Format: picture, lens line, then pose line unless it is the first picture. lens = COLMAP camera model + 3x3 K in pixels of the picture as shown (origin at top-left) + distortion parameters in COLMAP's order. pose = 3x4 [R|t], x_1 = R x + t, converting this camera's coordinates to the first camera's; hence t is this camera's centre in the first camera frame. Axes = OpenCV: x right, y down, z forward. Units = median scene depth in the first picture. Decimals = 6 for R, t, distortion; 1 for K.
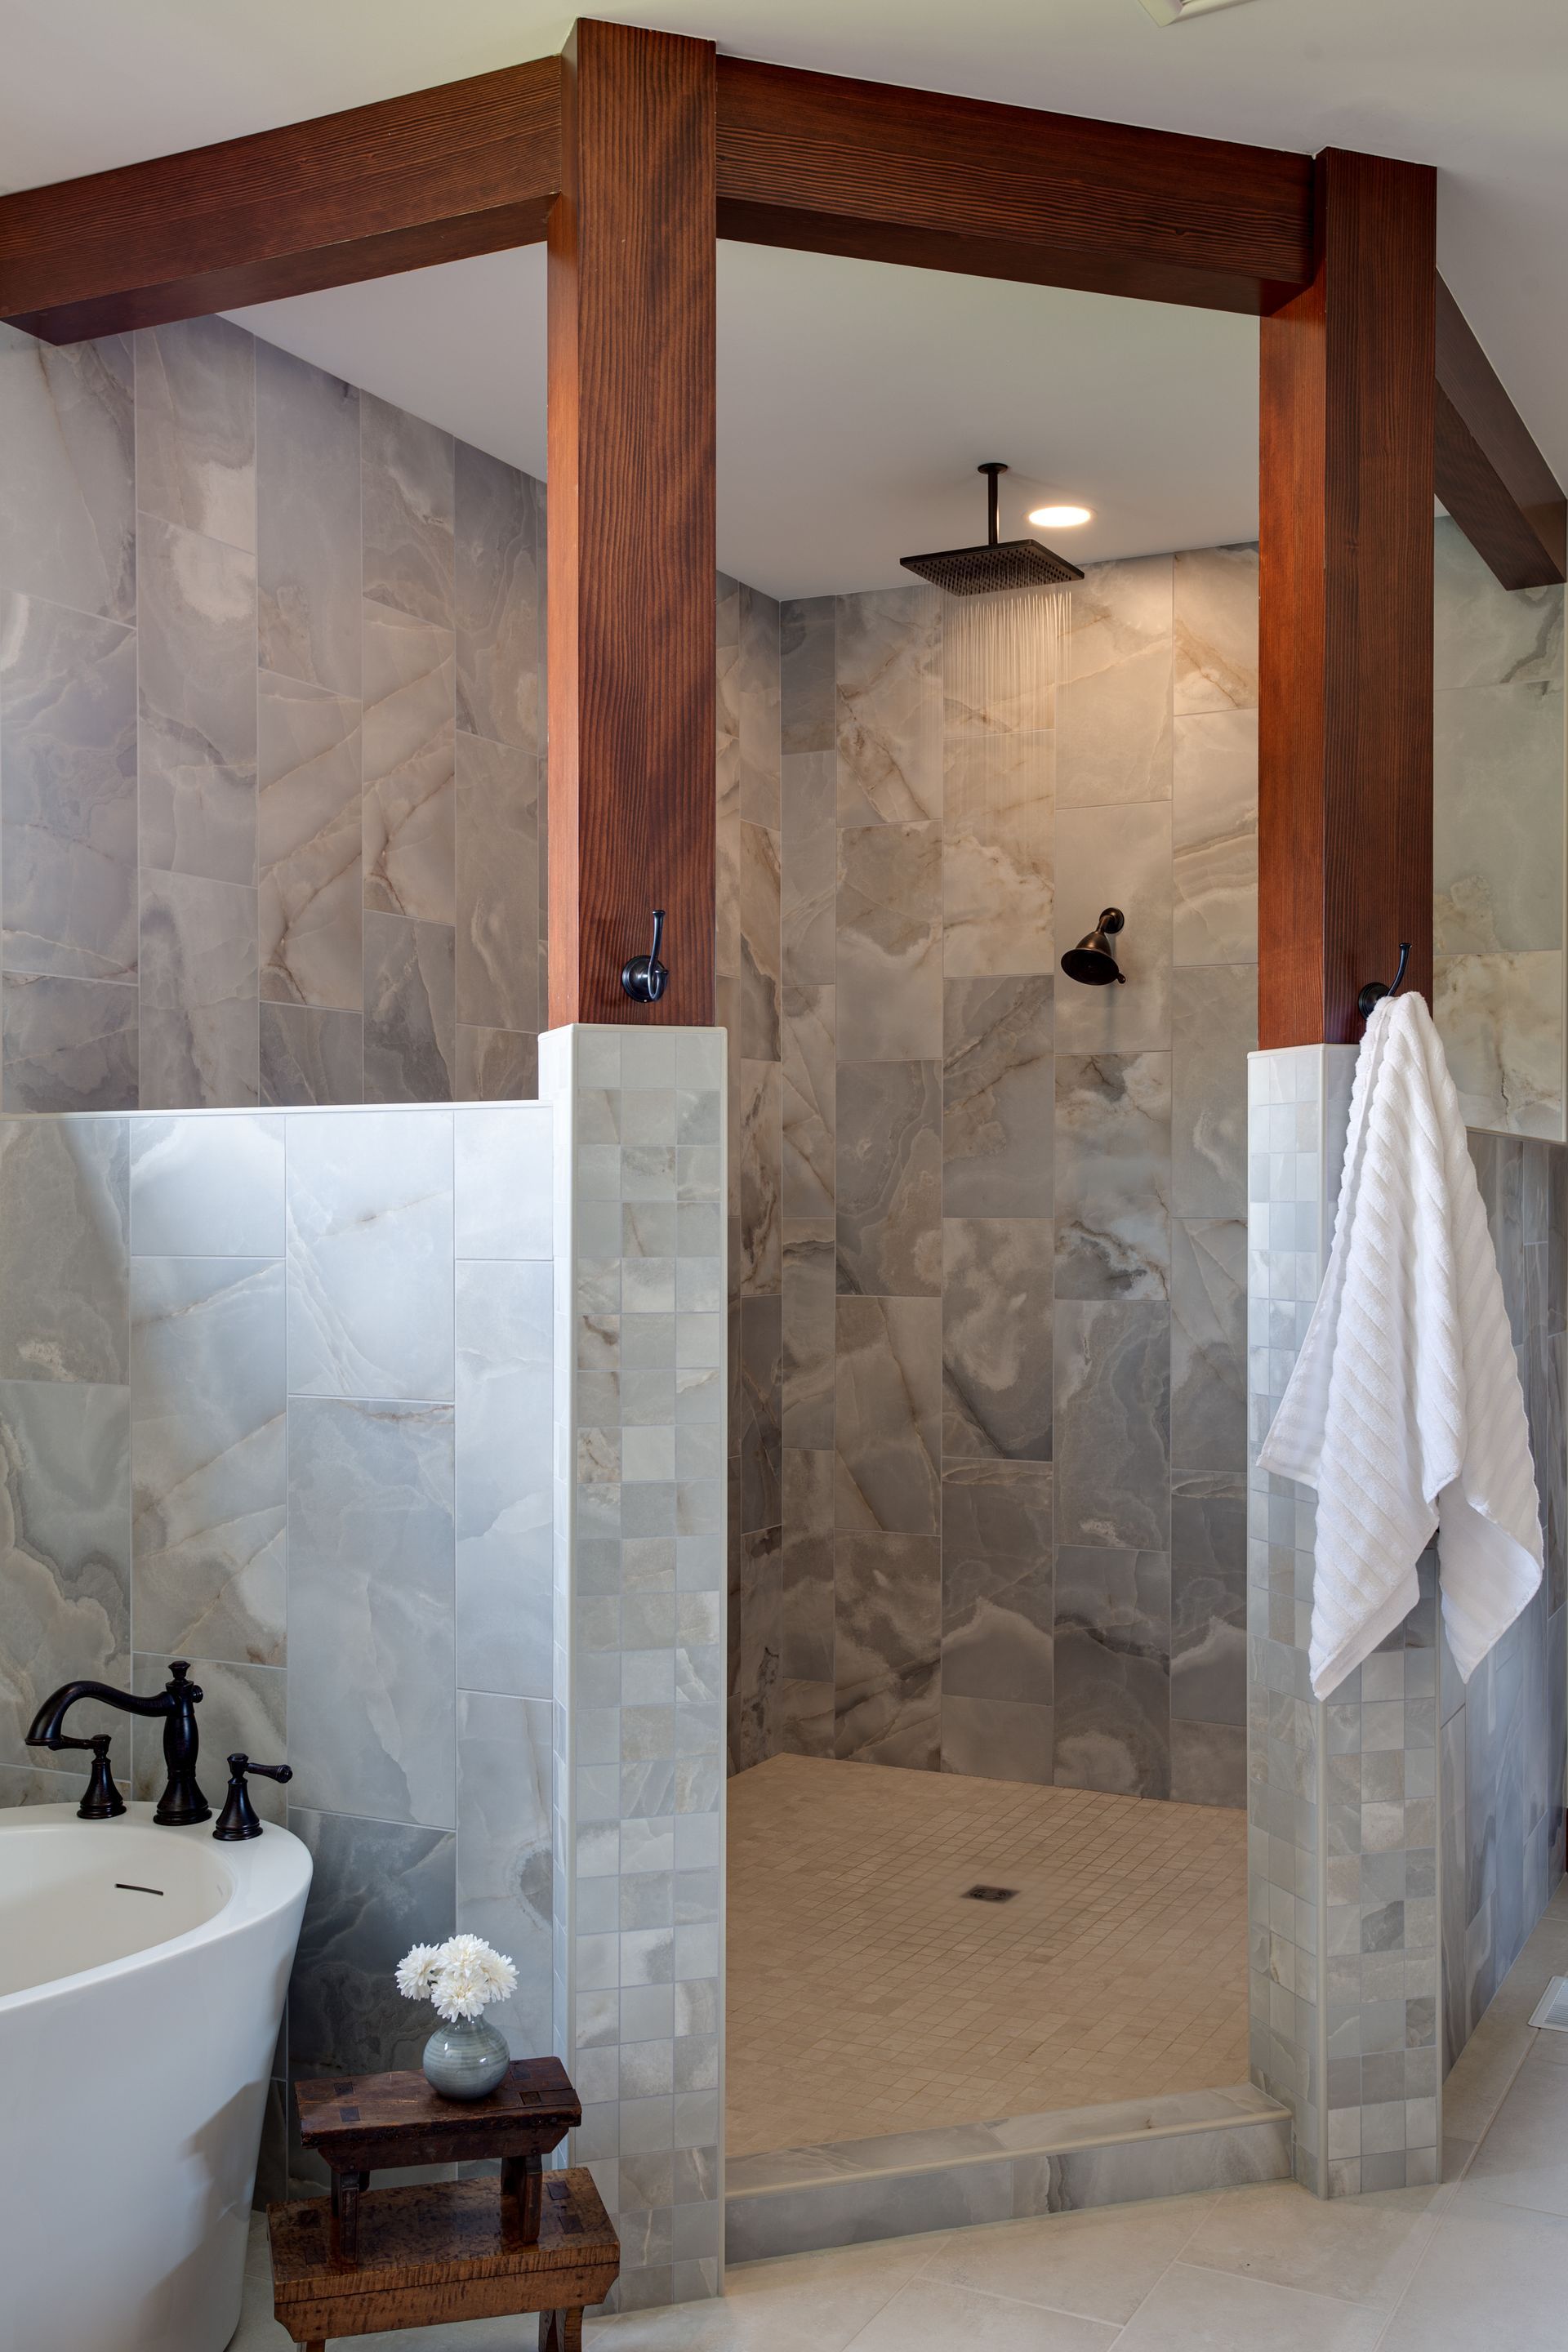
lens RADIAL K [[2289.8, 0, 789.0], [0, 2289.8, 1218.6], [0, 0, 1]] dist [-0.027031, 0.182370]
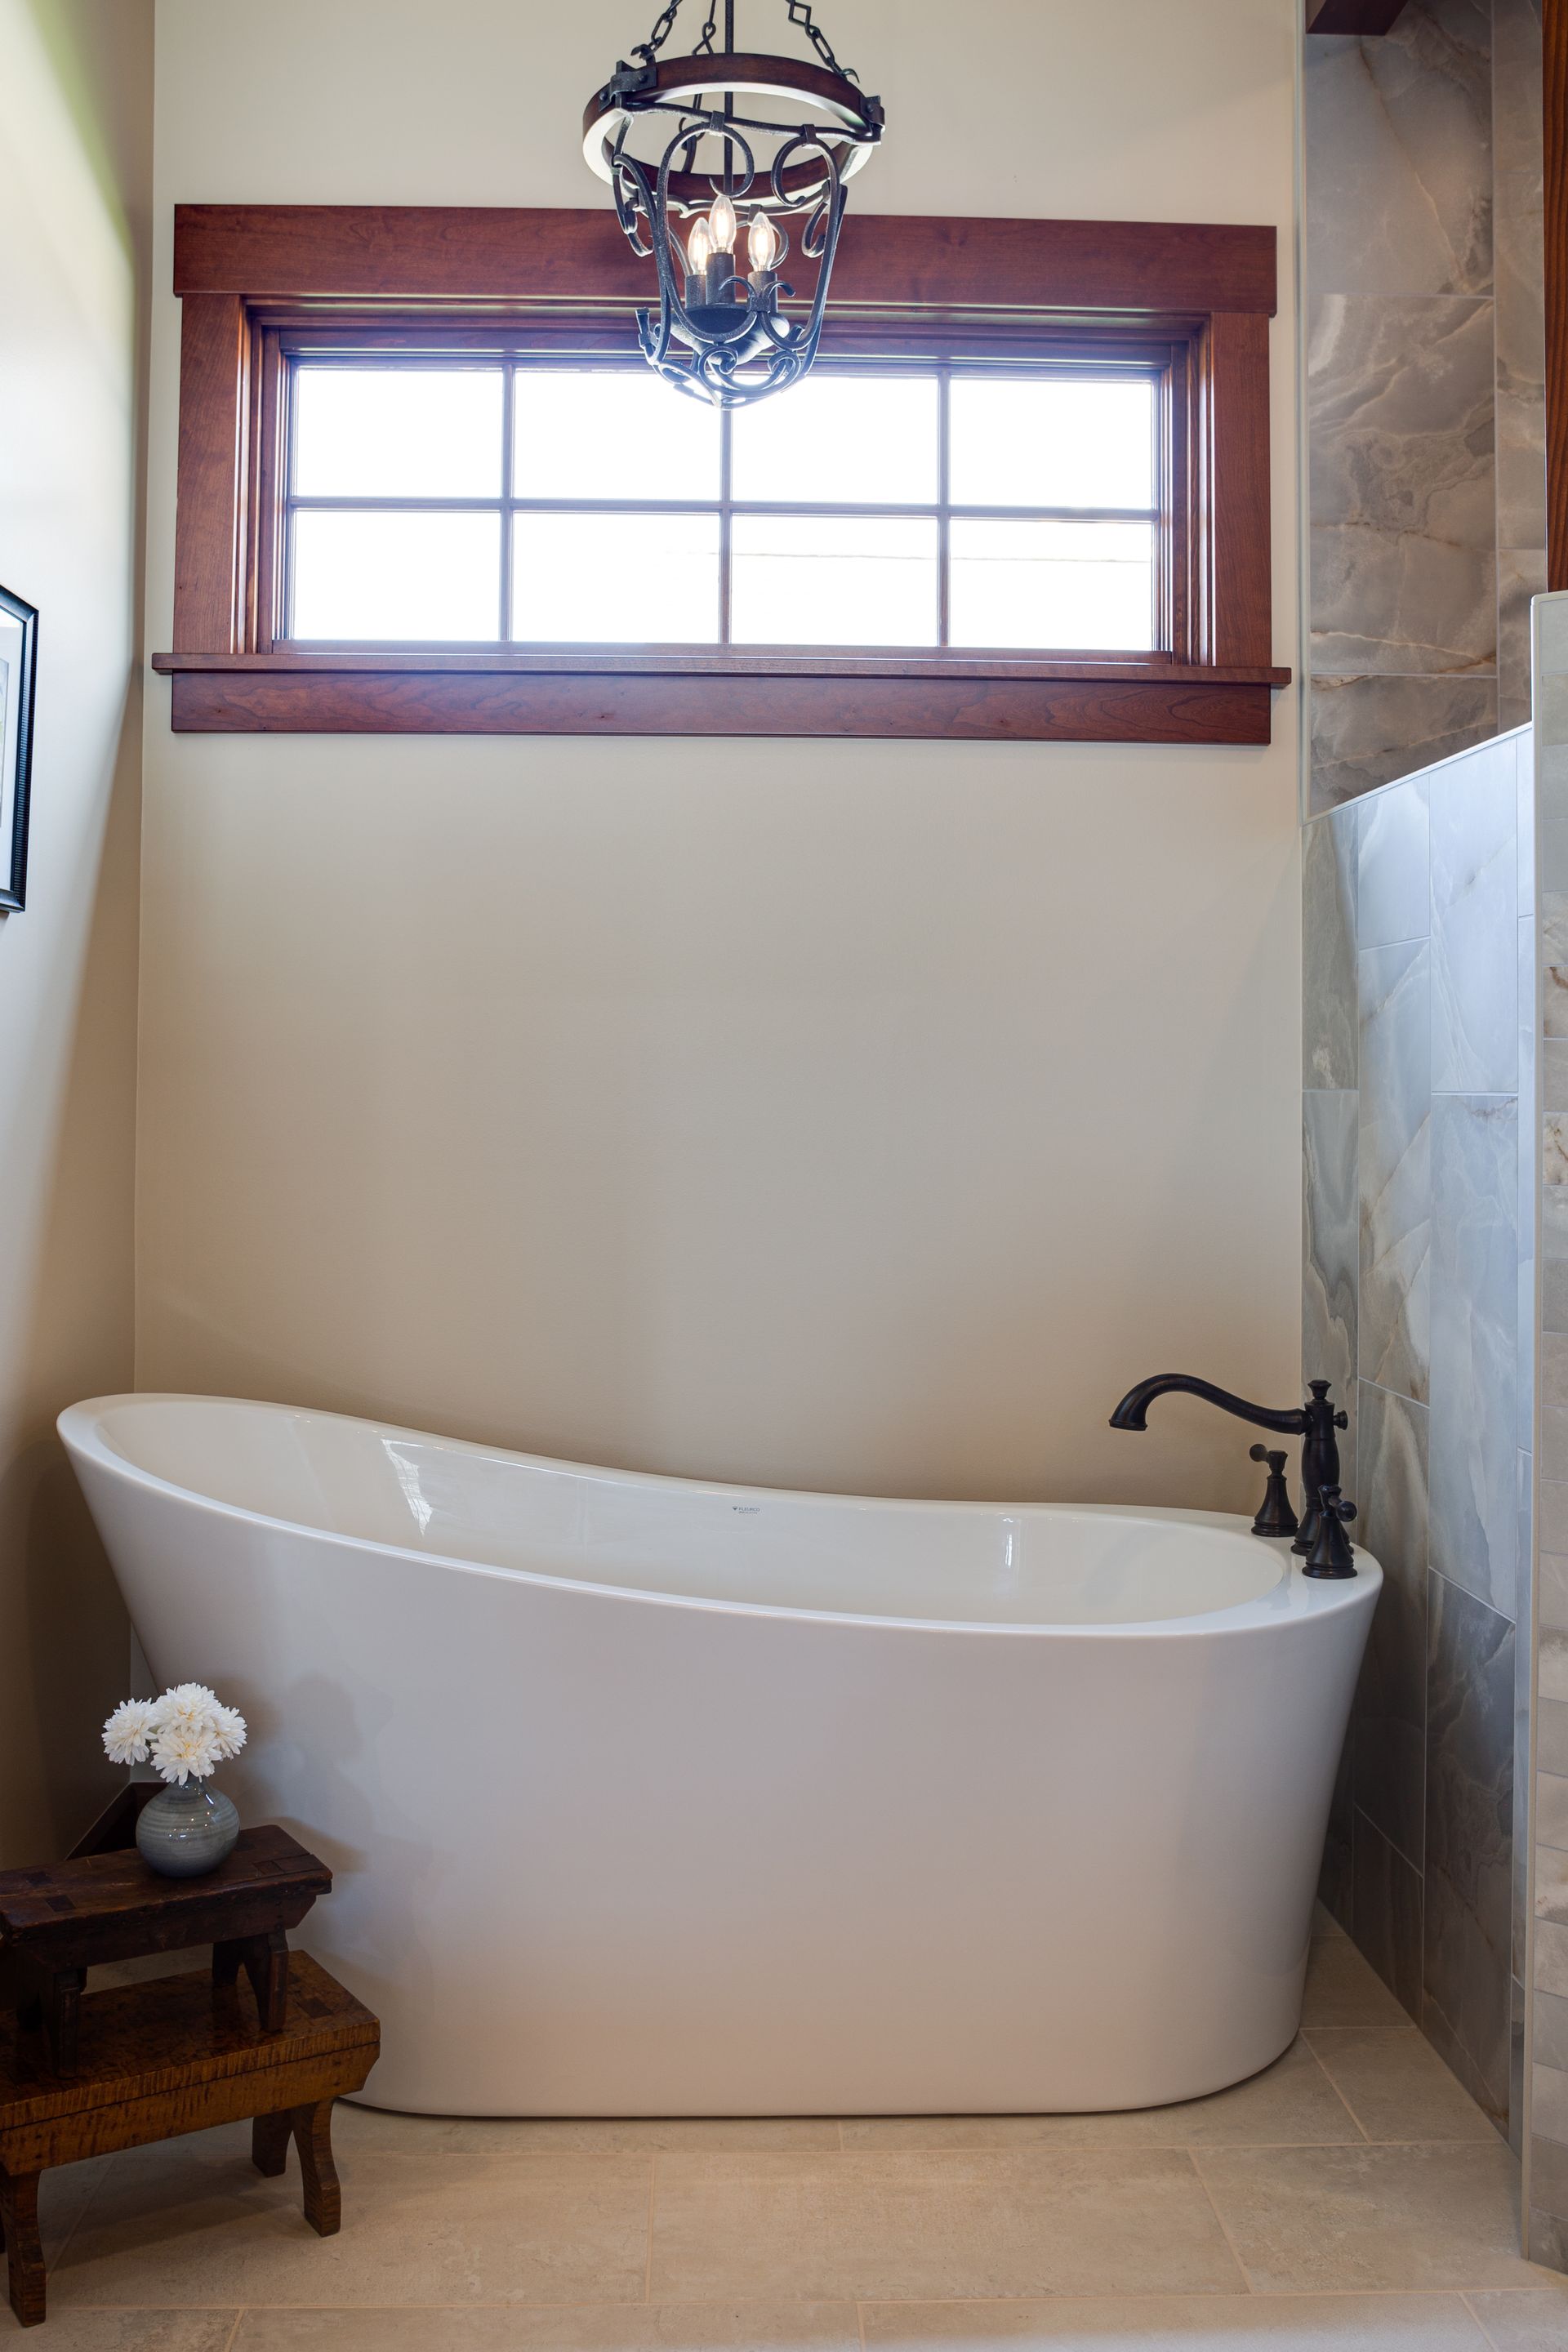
lens RADIAL K [[2168.4, 0, 784.2], [0, 2168.4, 1042.8], [0, 0, 1]] dist [-0.097816, 0.131673]
pose [[0.480656, -0.011812, -0.876830, 0.372849], [-0.018754, 0.999542, -0.023745, 0.079894], [0.876709, 0.027857, 0.480214, 0.377921]]
